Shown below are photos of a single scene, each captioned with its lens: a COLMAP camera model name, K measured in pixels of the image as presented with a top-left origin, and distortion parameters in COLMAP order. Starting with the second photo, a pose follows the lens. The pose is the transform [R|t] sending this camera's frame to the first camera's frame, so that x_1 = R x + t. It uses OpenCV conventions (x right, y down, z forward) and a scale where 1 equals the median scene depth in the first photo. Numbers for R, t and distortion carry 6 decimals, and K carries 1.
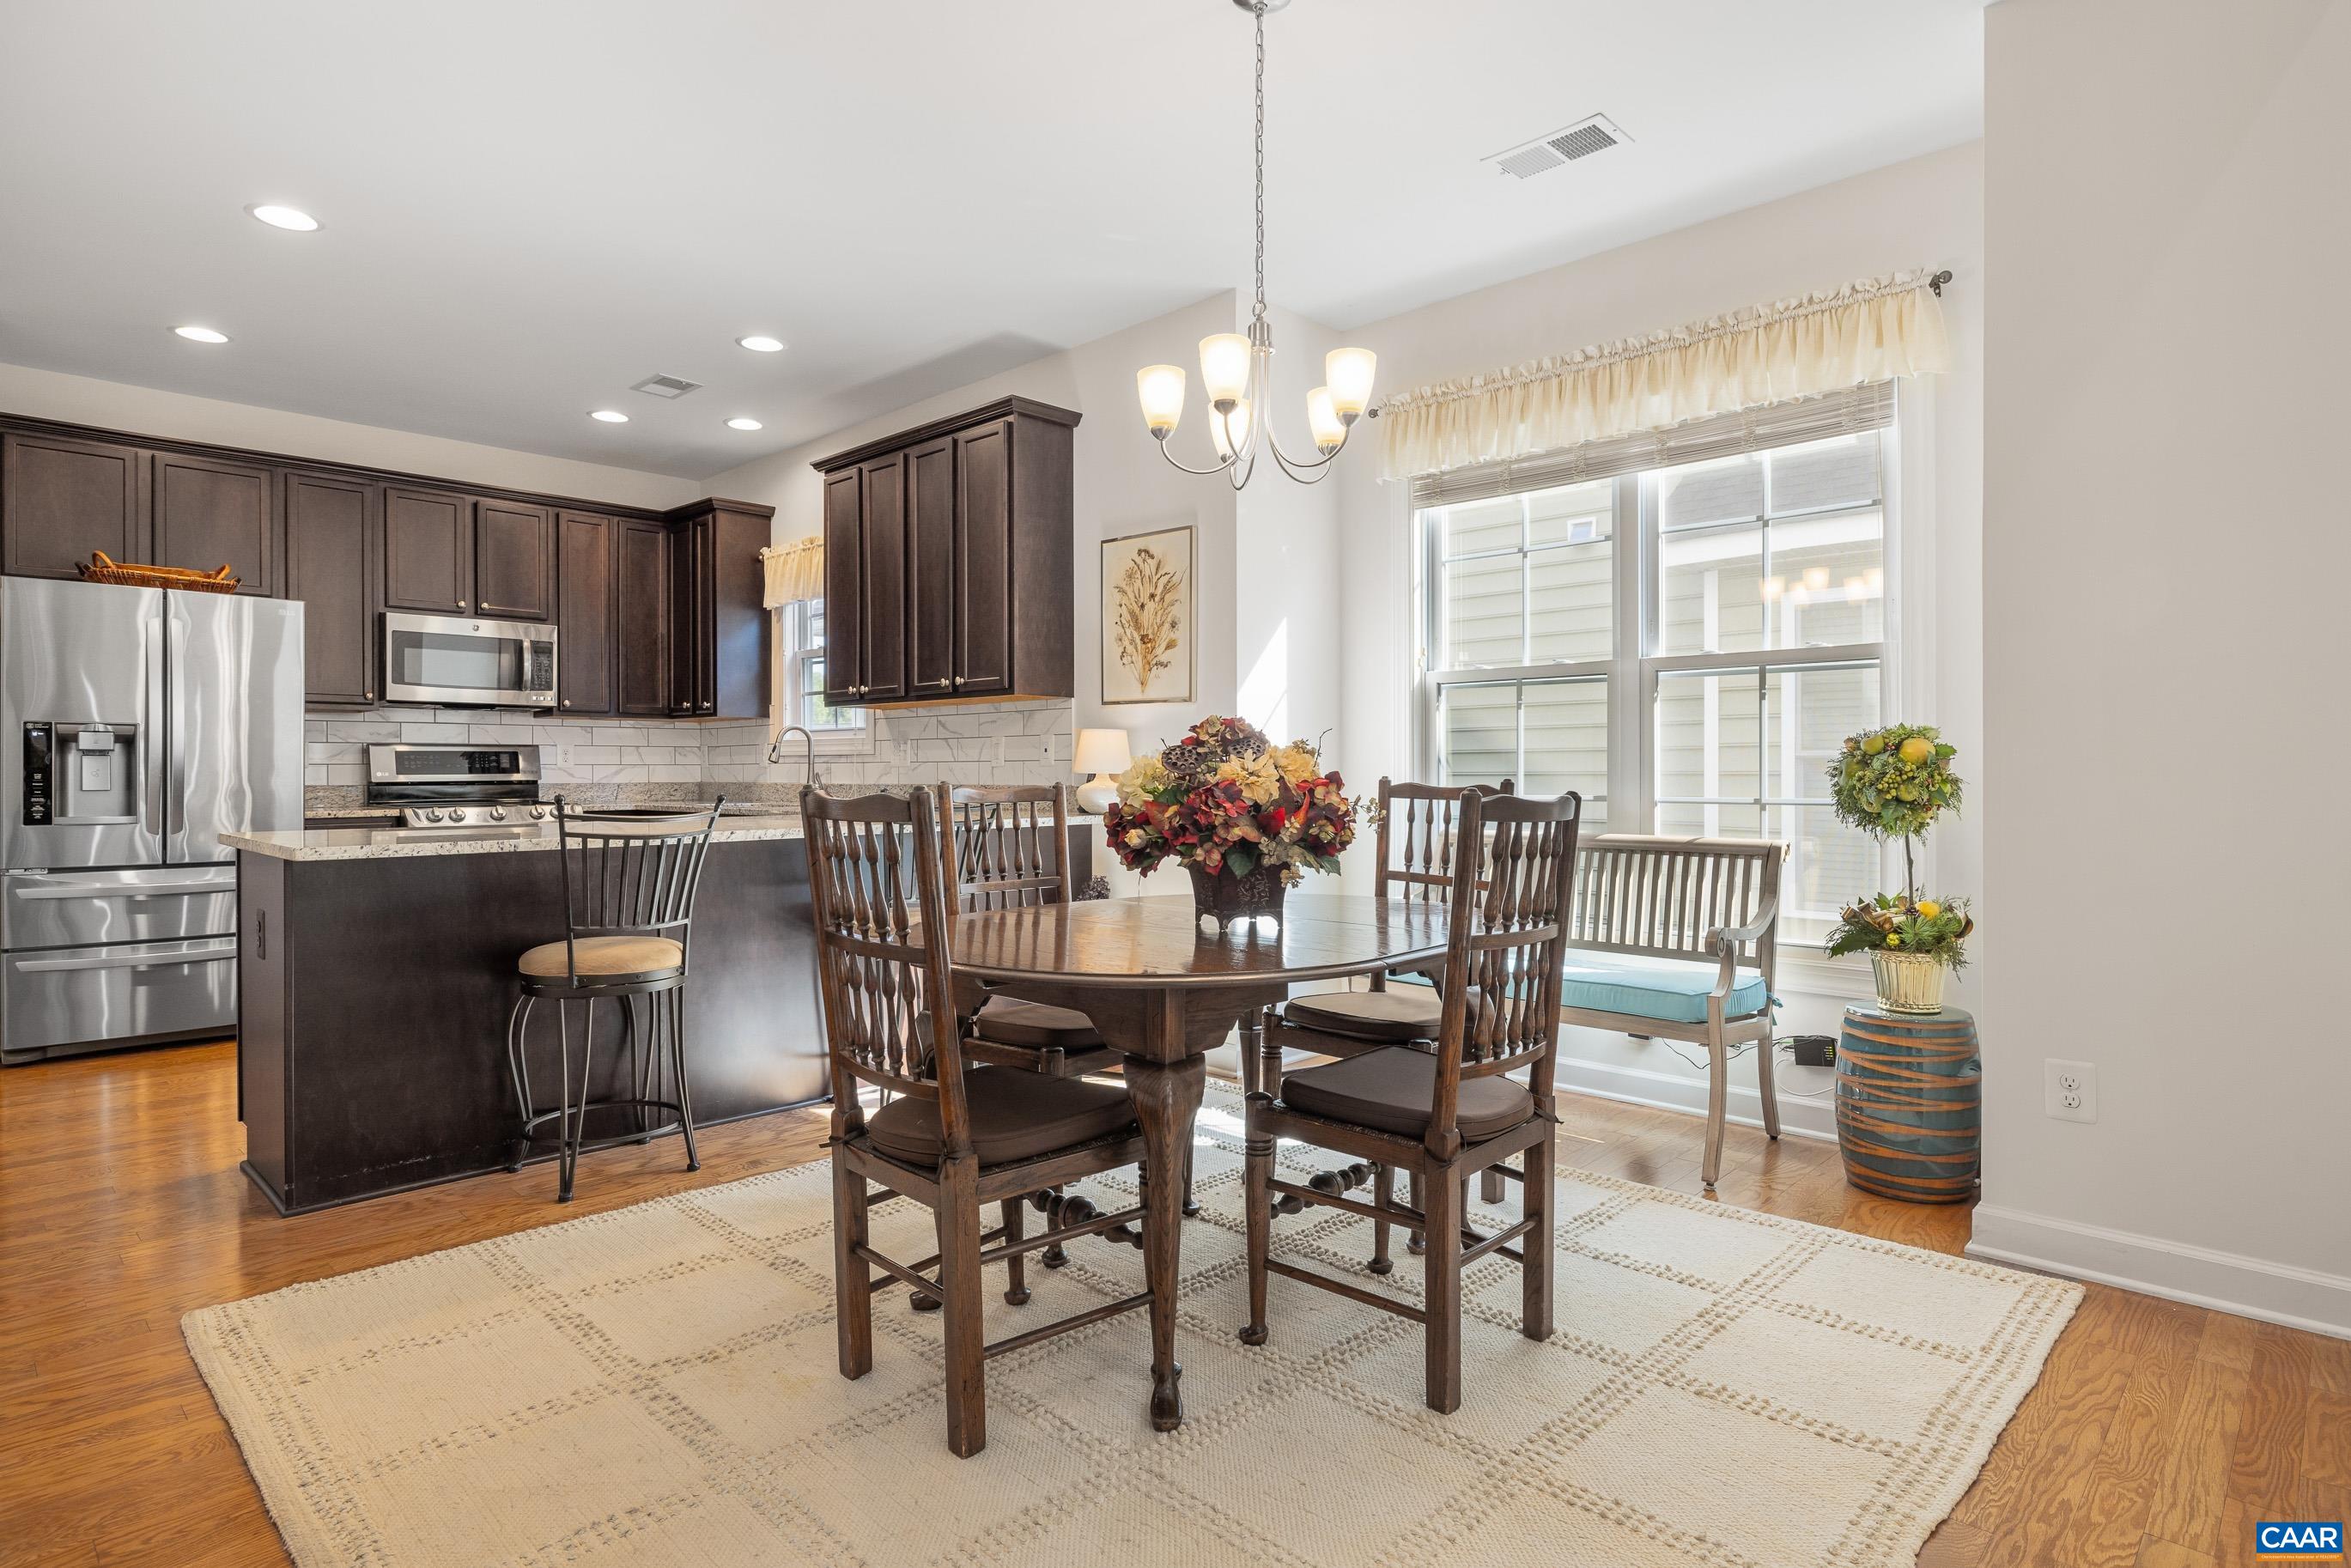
lens RADIAL K [[1253.3, 0, 1177.7], [0, 1253.3, 781.2], [0, 0, 1]] dist [0.003134, 0.001217]
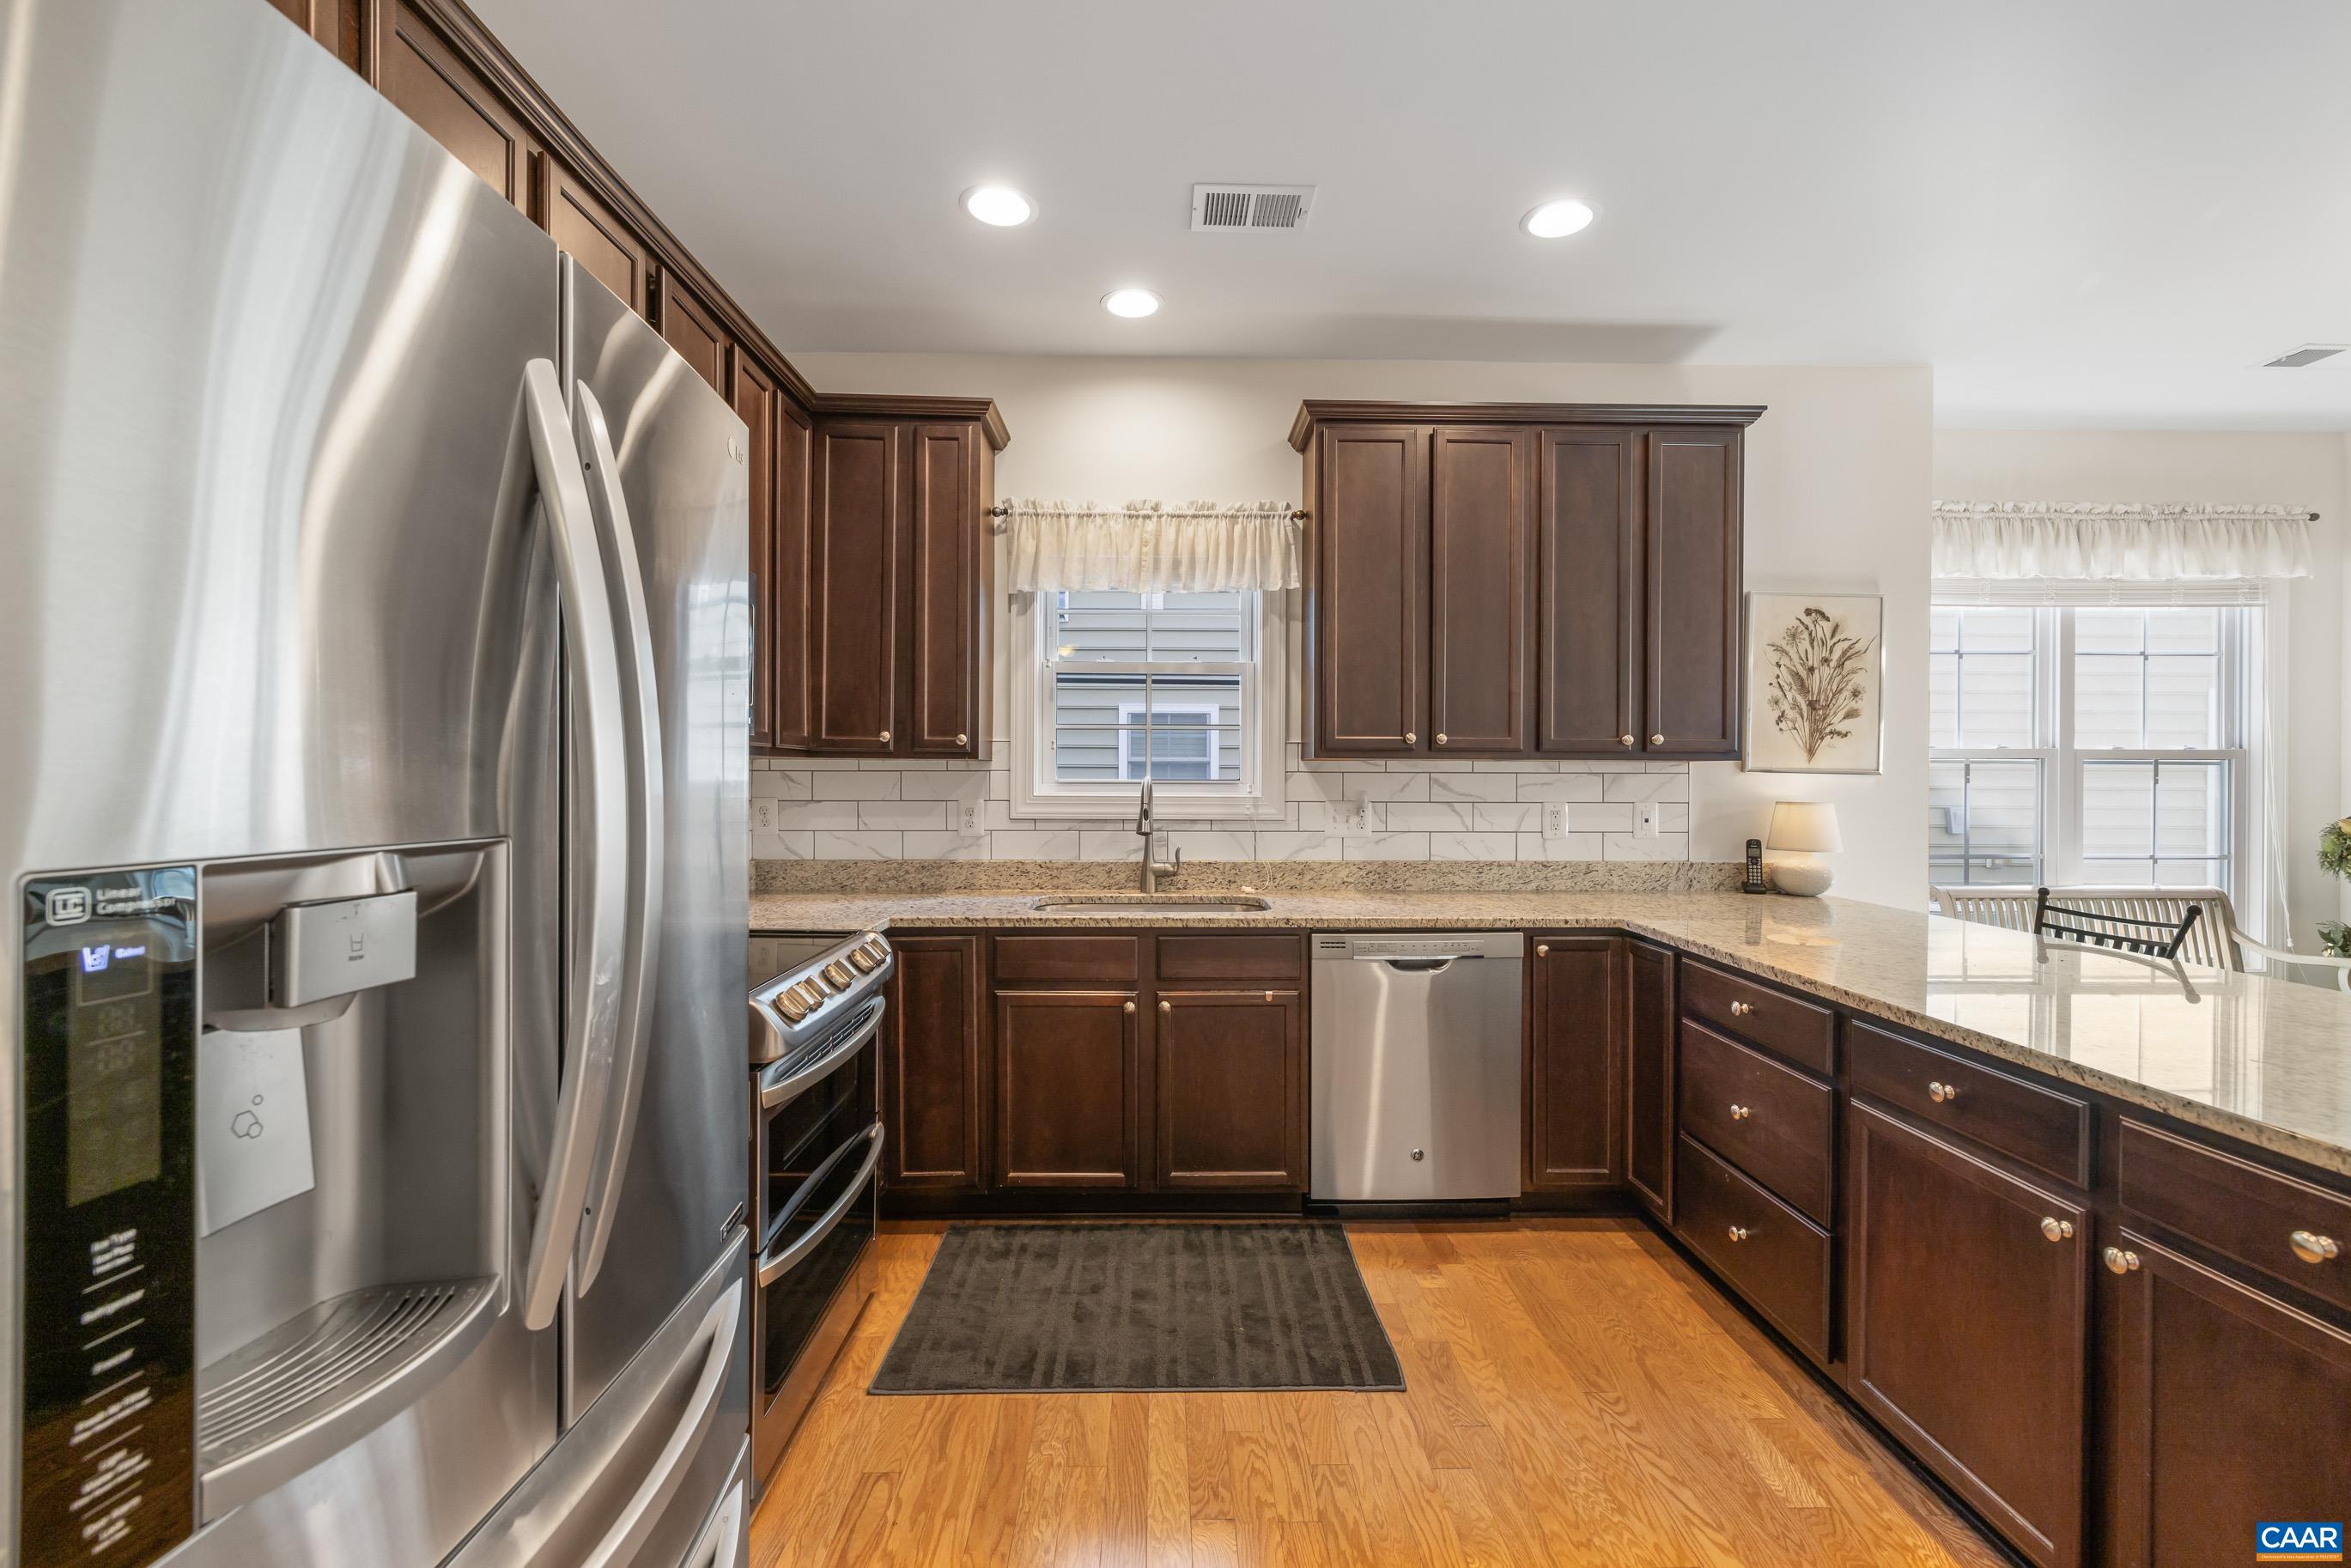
lens RADIAL K [[989.4, 0, 1180.9], [0, 989.4, 784.5], [0, 0, 1]] dist [0.000393, 0.001578]
pose [[0.695540, -0.003134, 0.718481, -0.697892], [0.000945, 0.999994, 0.003447, -0.044303], [-0.718487, -0.001719, 0.695538, 0.645176]]
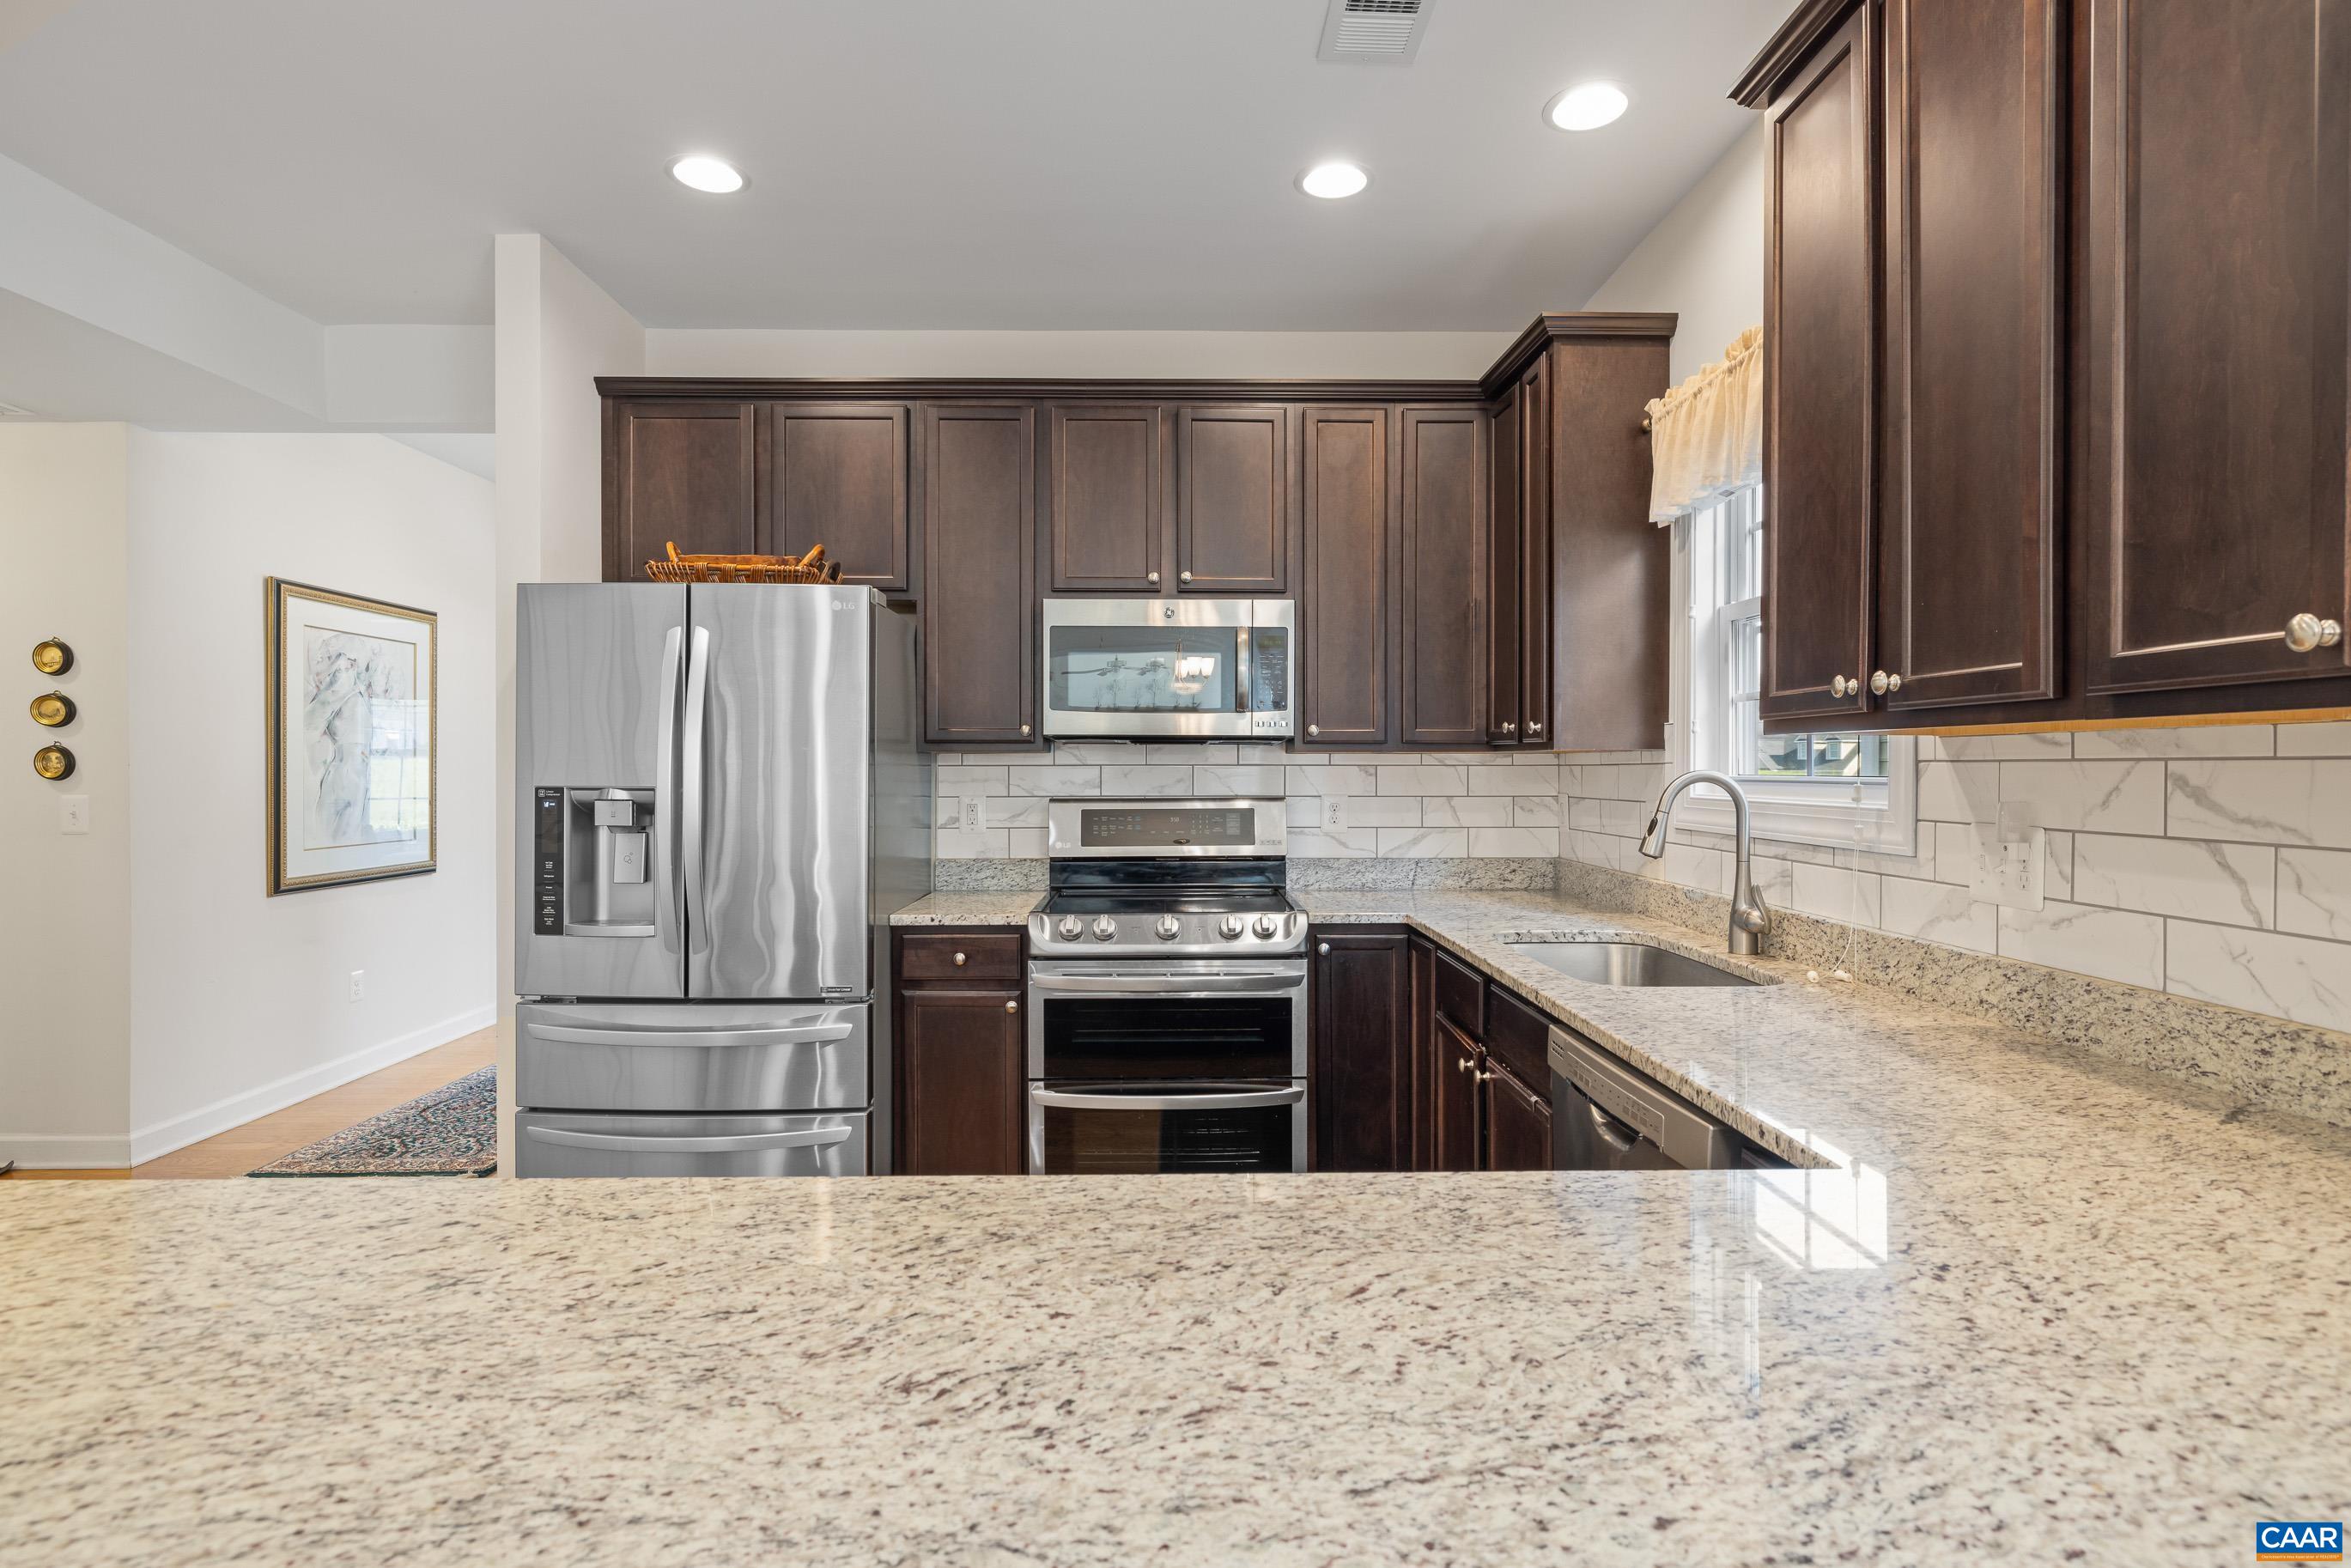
lens RADIAL K [[1175.0, 0, 1174.0], [0, 1175.0, 777.5], [0, 0, 1]] dist [-0.000258, -0.000486]
pose [[0.705759, 0.007535, -0.708412, -0.151873], [-0.006963, 0.999969, 0.003700, -0.044529], [0.708418, 0.002321, 0.705790, 0.606053]]
